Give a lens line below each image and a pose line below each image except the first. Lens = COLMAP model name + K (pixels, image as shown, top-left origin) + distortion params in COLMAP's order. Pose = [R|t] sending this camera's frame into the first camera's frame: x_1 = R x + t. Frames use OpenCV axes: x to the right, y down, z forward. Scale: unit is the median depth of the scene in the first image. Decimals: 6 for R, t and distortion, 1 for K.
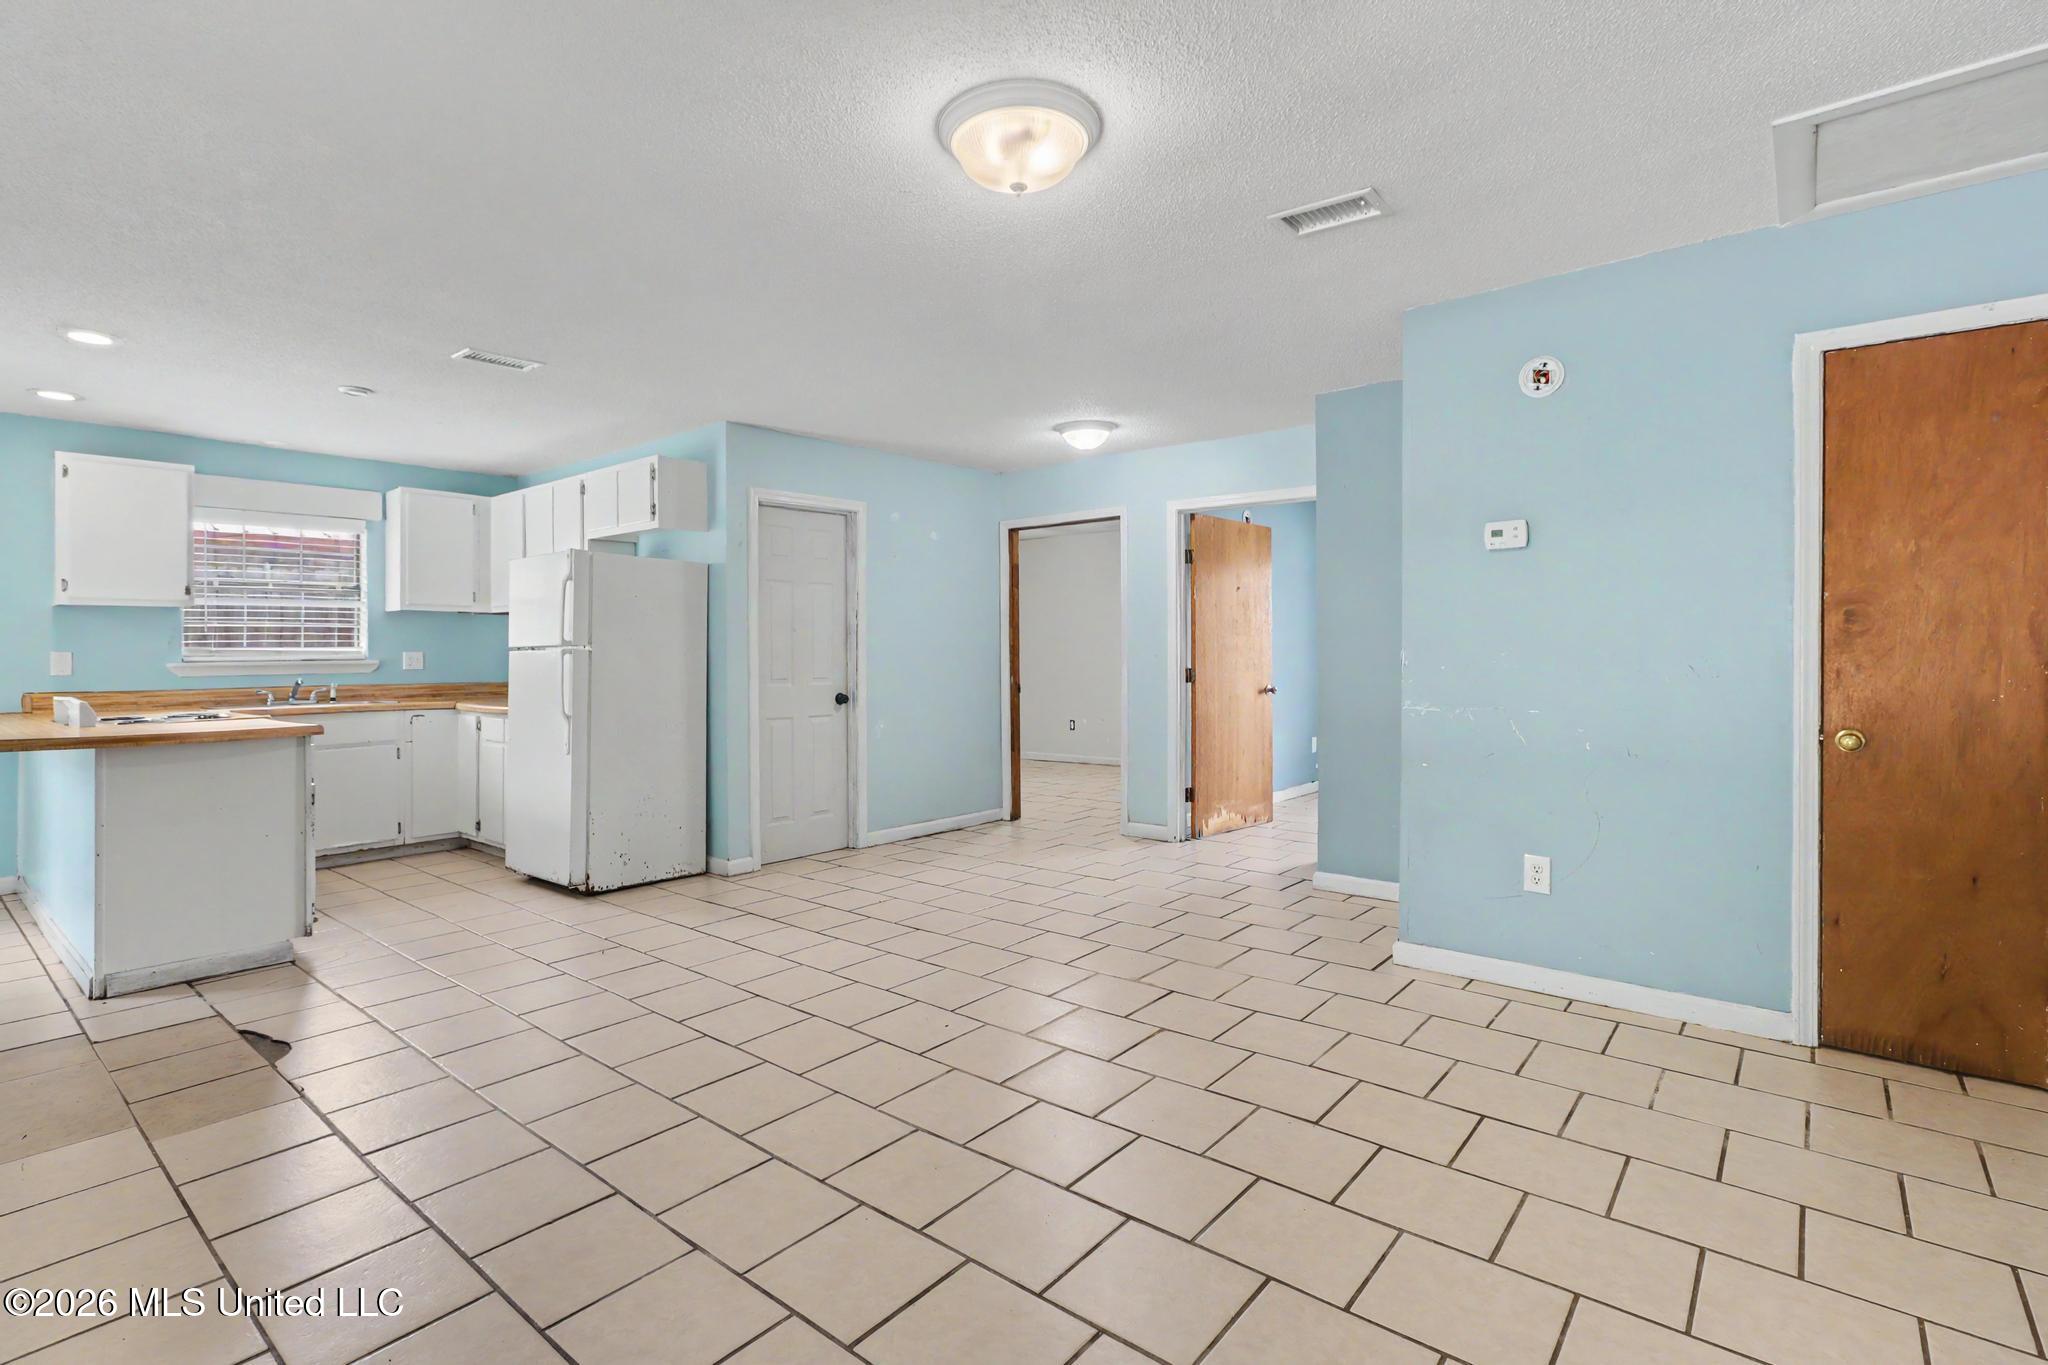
lens RADIAL K [[966.8, 0, 1018.9], [0, 966.8, 651.5], [0, 0, 1]] dist [-0.011352, 0.004716]
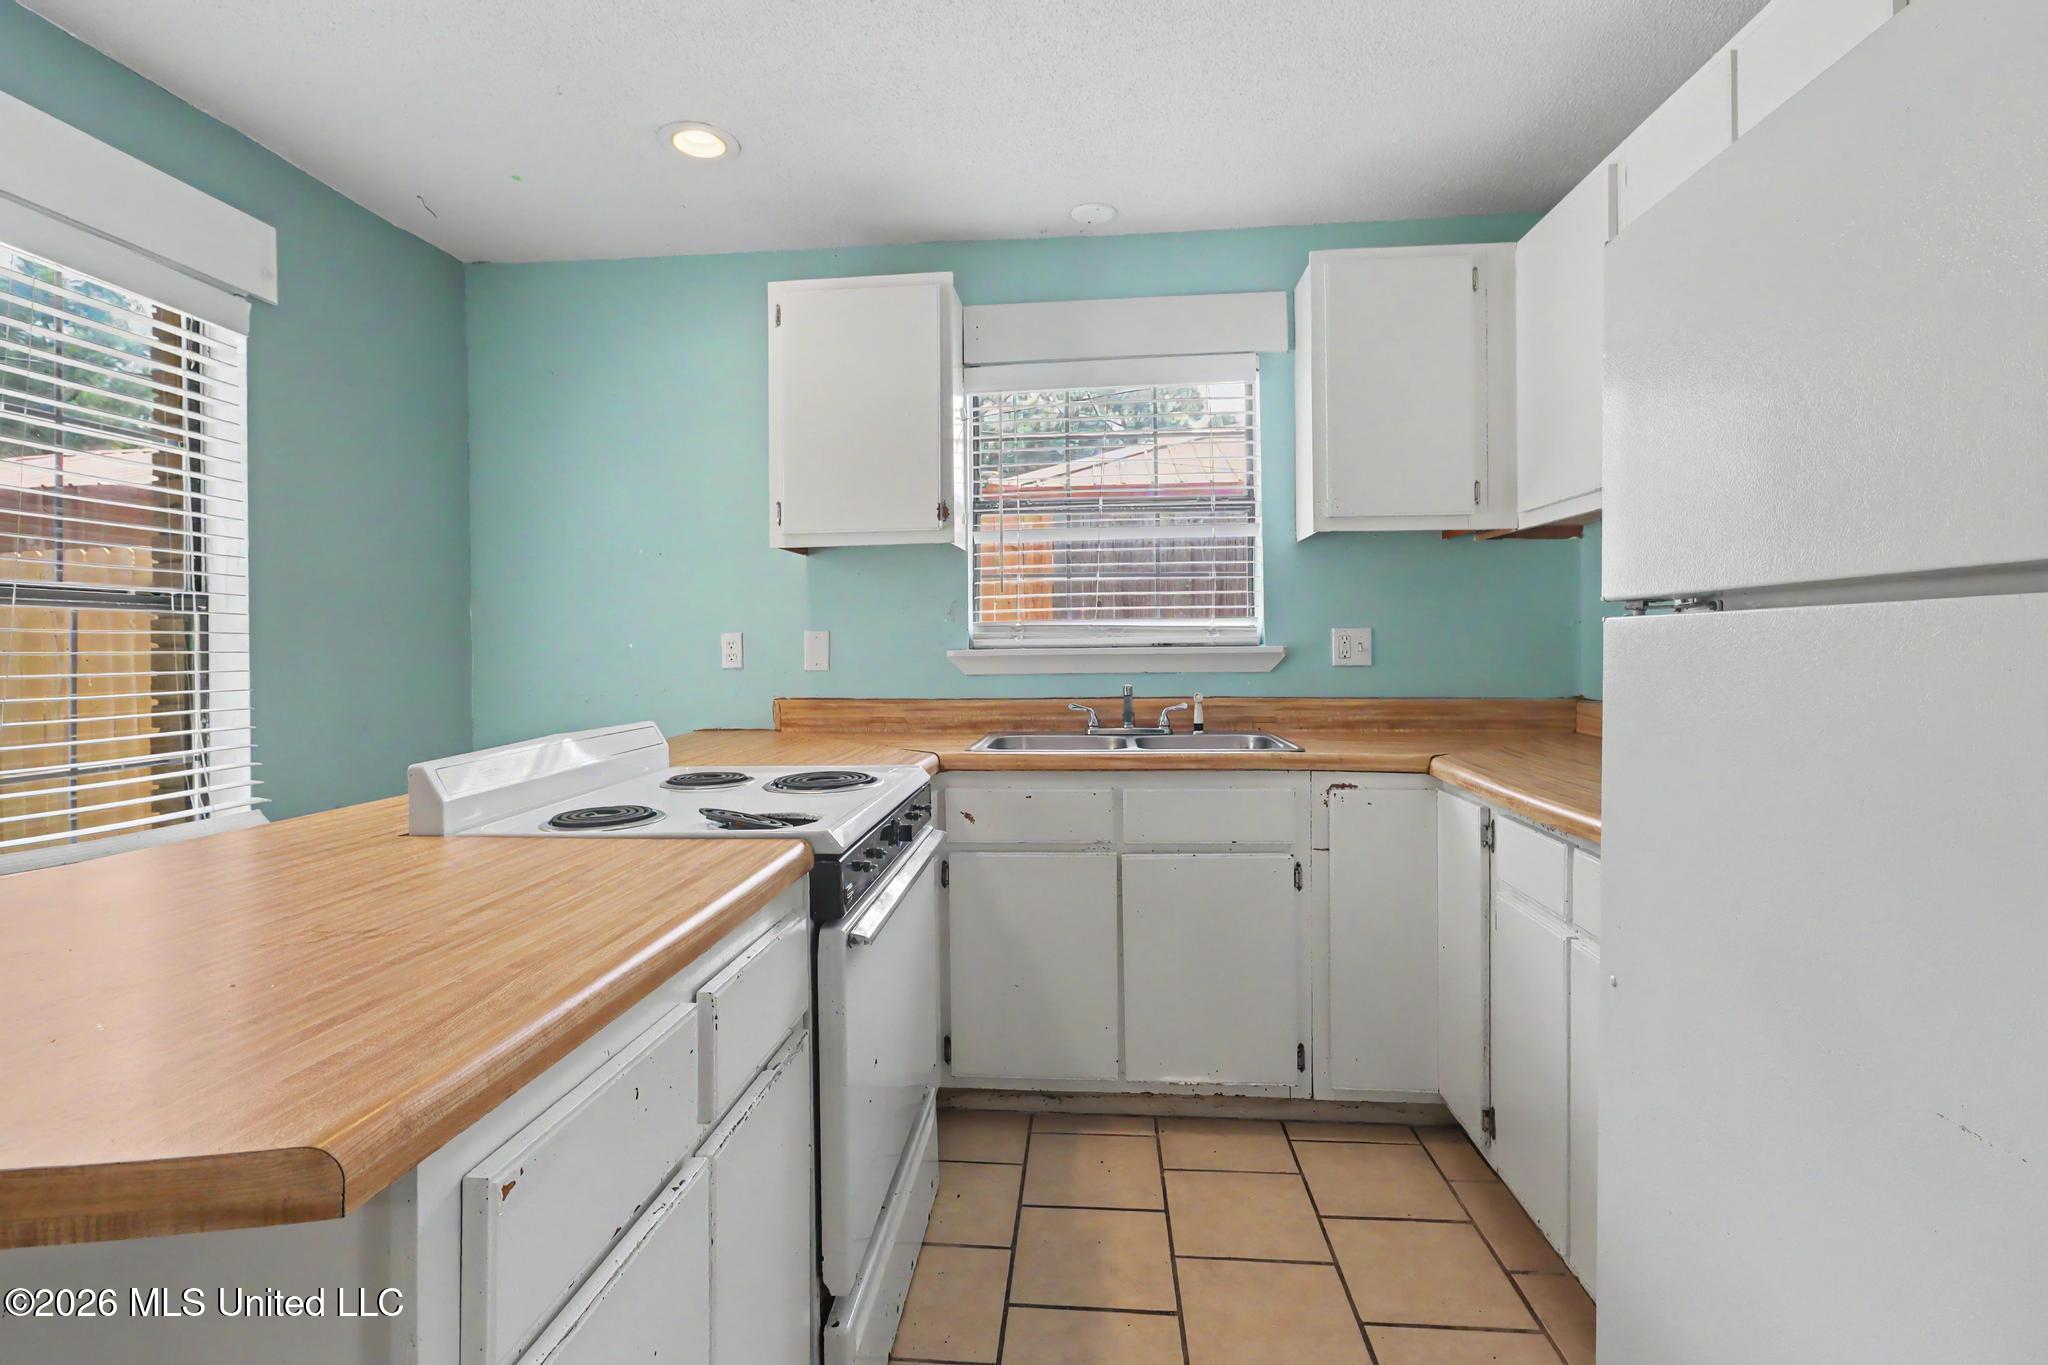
lens RADIAL K [[966.8, 0, 1029.0], [0, 966.8, 613.6], [0, 0, 1]] dist [-0.011352, 0.004716]
pose [[0.563694, -0.020676, -0.825725, -0.362709], [0.007519, 0.999774, -0.019901, 0.002139], [0.825949, 0.005009, 0.563722, 0.661924]]
